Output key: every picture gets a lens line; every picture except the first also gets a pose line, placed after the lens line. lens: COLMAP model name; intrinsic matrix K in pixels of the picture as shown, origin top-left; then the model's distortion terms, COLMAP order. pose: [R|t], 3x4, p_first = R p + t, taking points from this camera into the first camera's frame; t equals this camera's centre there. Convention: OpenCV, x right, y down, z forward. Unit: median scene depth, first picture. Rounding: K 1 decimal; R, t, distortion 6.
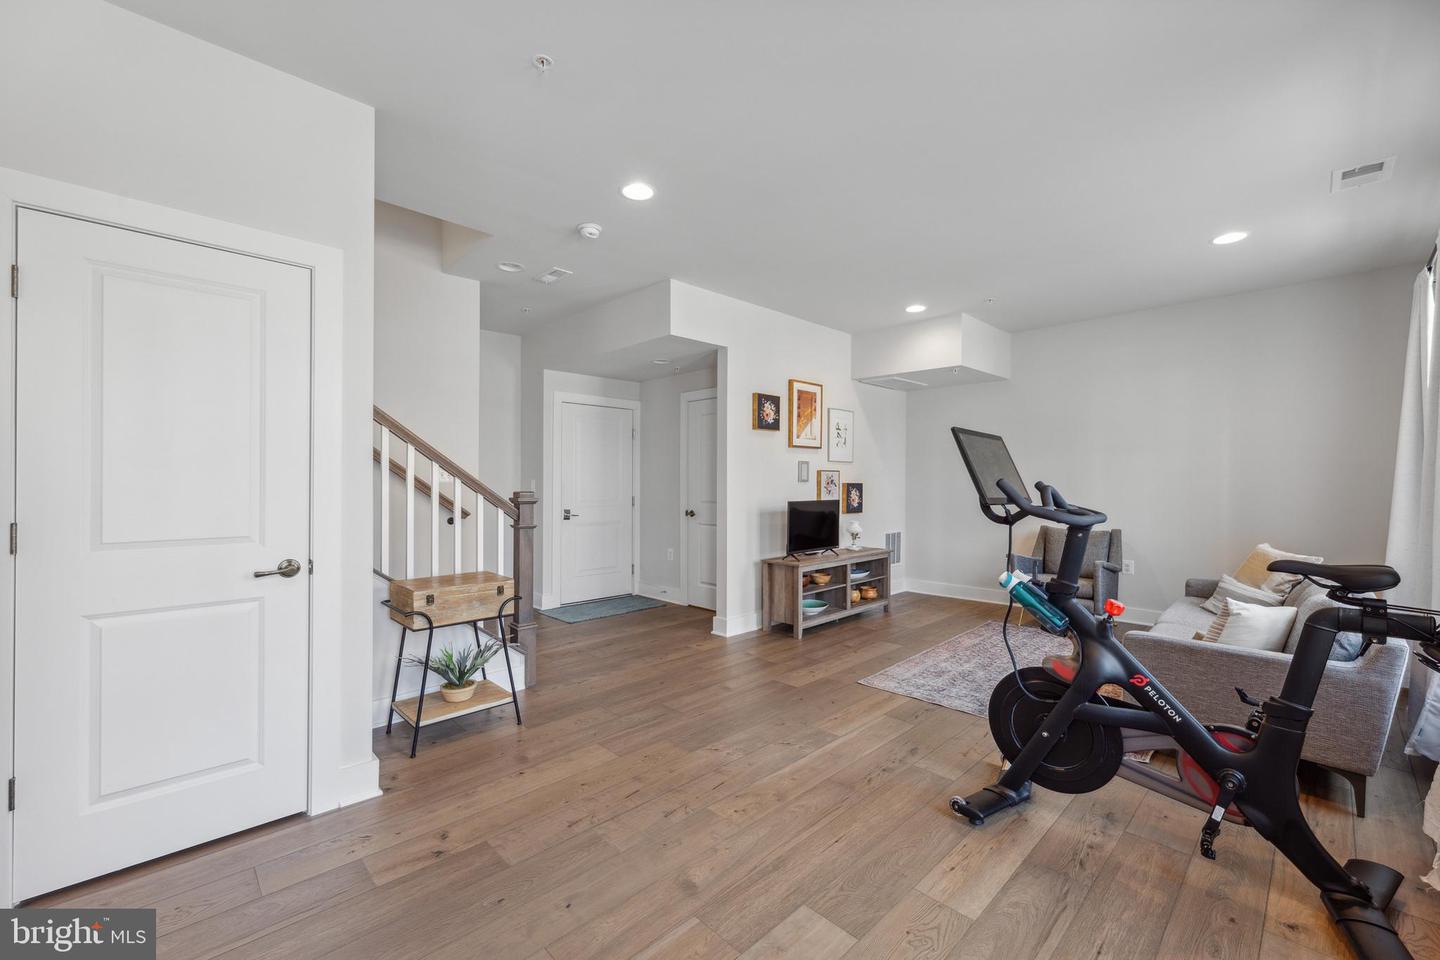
lens RADIAL K [[585.7, 0, 727.8], [0, 585.7, 479.4], [0, 0, 1]] dist [0.001169, 0.000193]
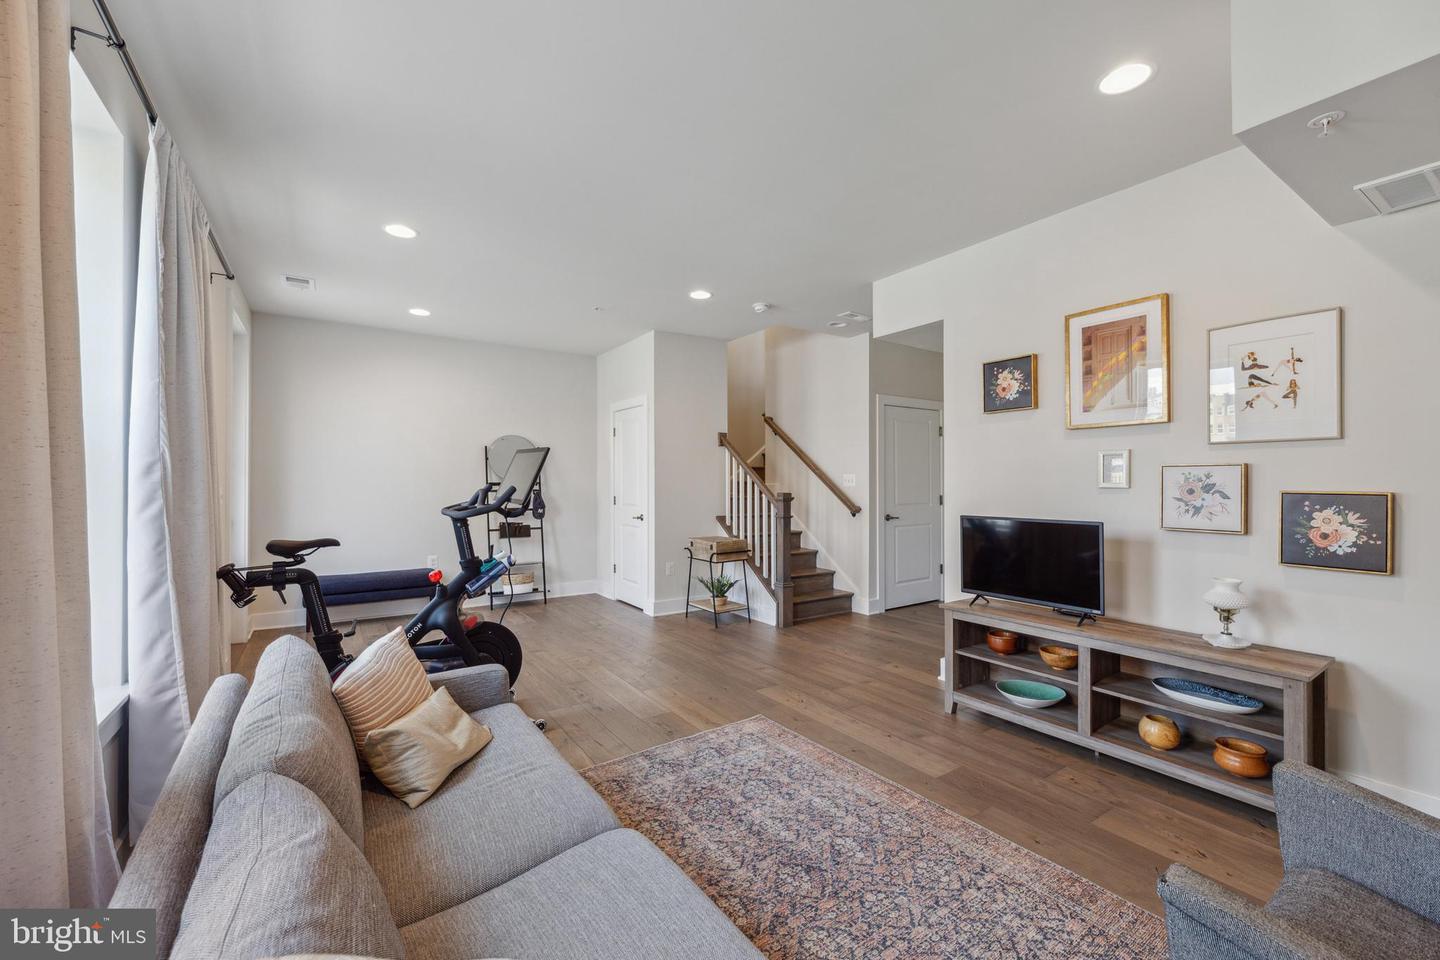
lens RADIAL K [[585.7, 0, 727.8], [0, 585.7, 479.4], [0, 0, 1]] dist [0.001169, 0.000193]
pose [[-0.177252, -0.009615, -0.984118, 0.947641], [0.000510, 0.999951, -0.009861, 0.002010], [0.984165, -0.002250, -0.177239, 0.958051]]
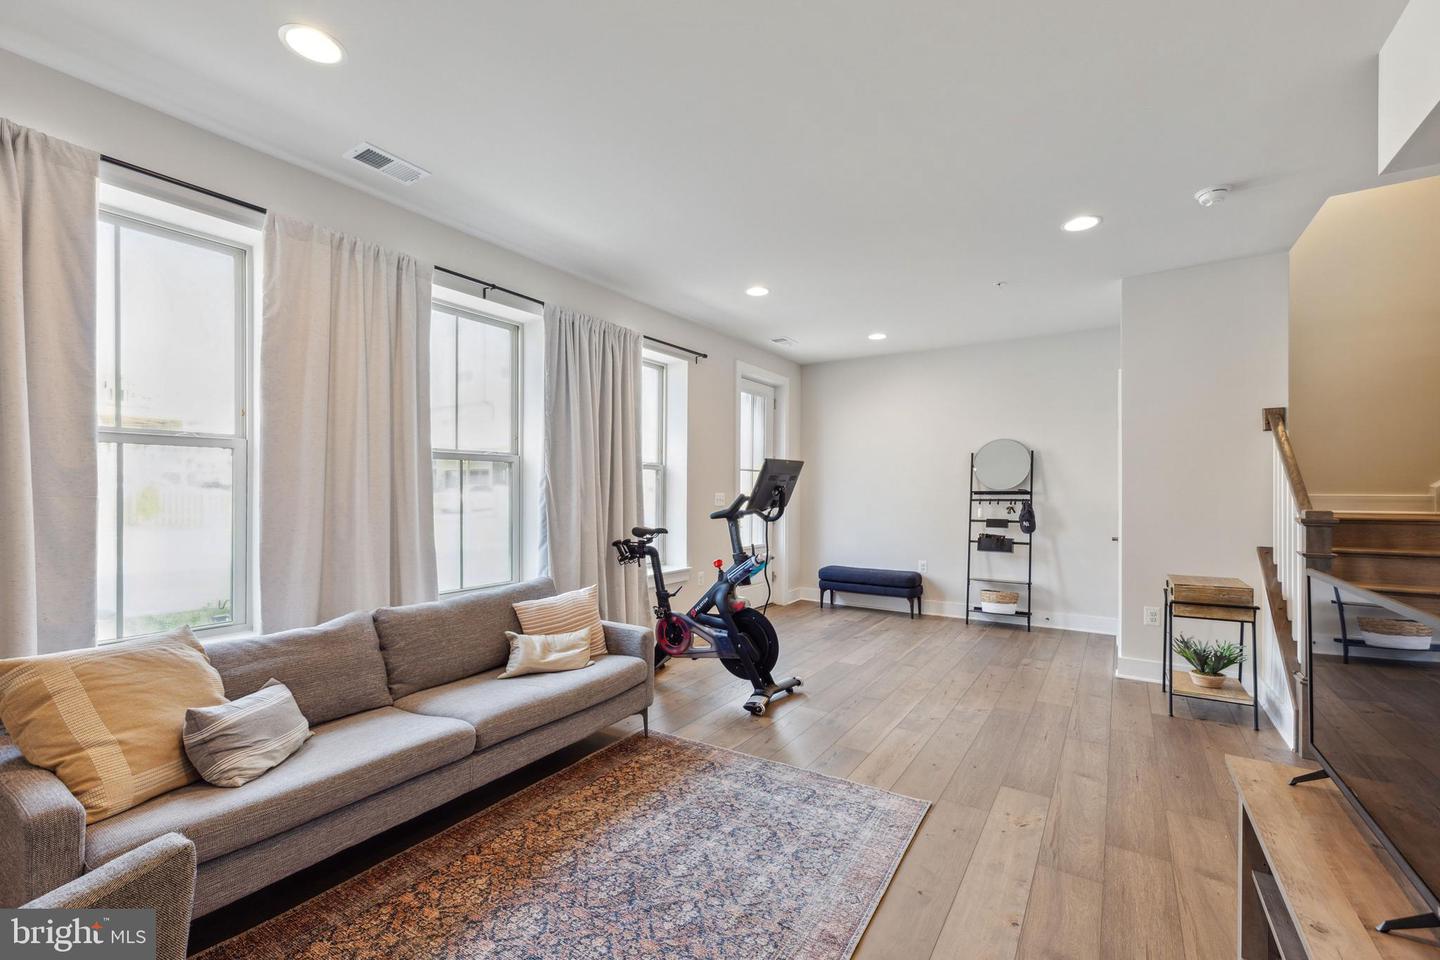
lens RADIAL K [[604.6, 0, 714.4], [0, 604.6, 494.4], [0, 0, 1]] dist [0.001210, 0.000375]
pose [[-0.979541, -0.004348, -0.201197, 0.515574], [-0.005281, 0.999978, 0.004101, 0.000548], [0.201175, 0.005079, -0.979542, 1.392336]]
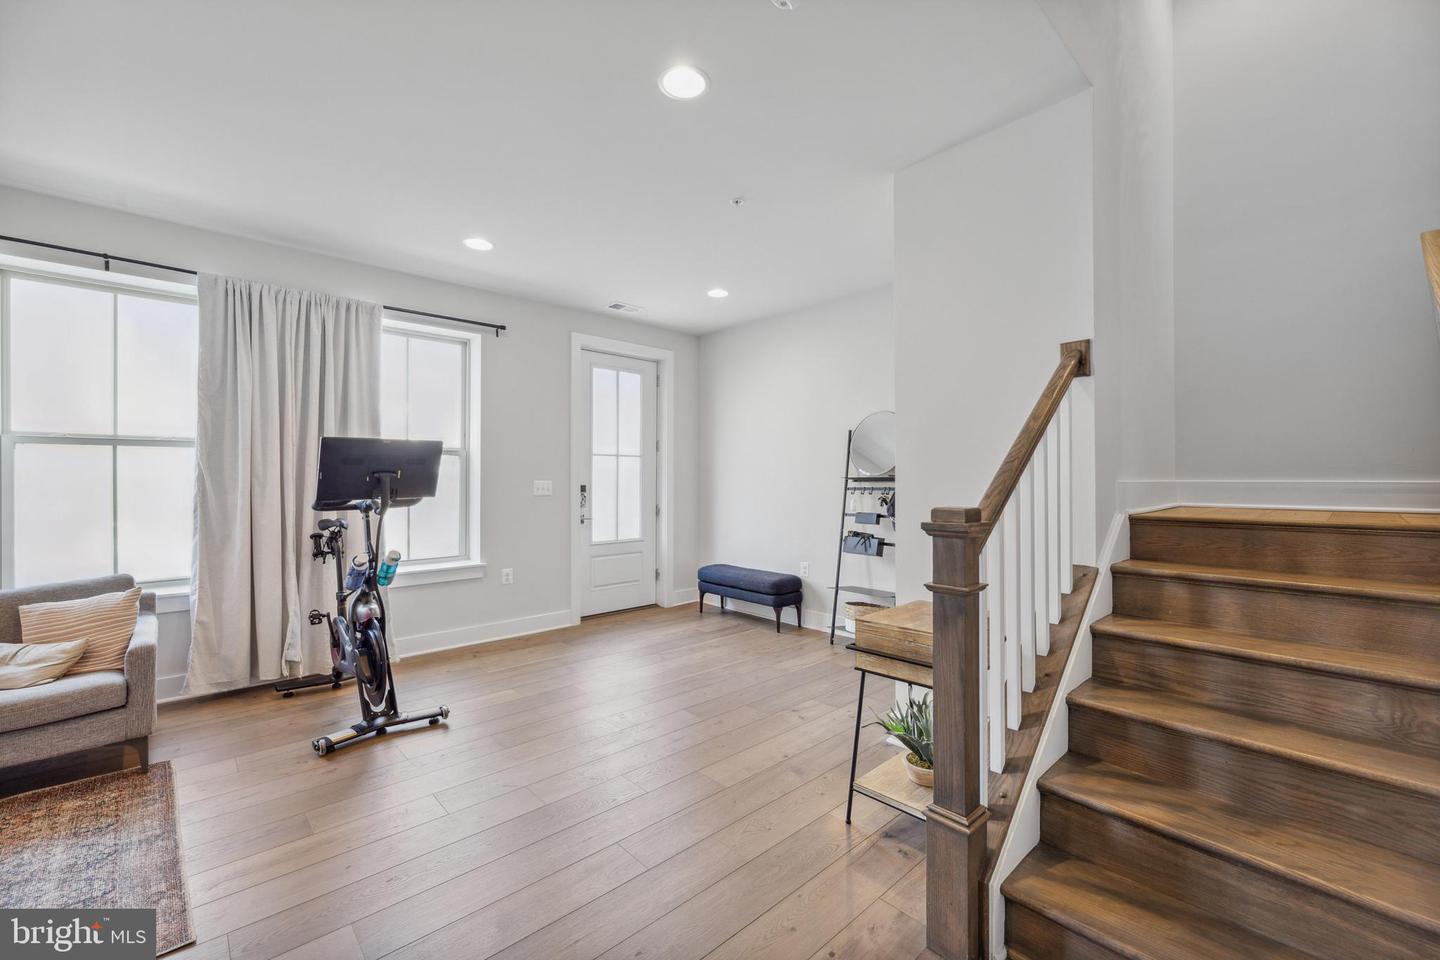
lens RADIAL K [[586.0, 0, 720.0], [0, 586.0, 480.0], [0, 0, 1]] dist [0.001975, 0.000359]
pose [[-0.999517, -0.002670, 0.030971, -0.158997], [-0.002667, 0.999996, 0.000136, 0.000590], [-0.030972, 0.000053, -0.999520, 1.232553]]
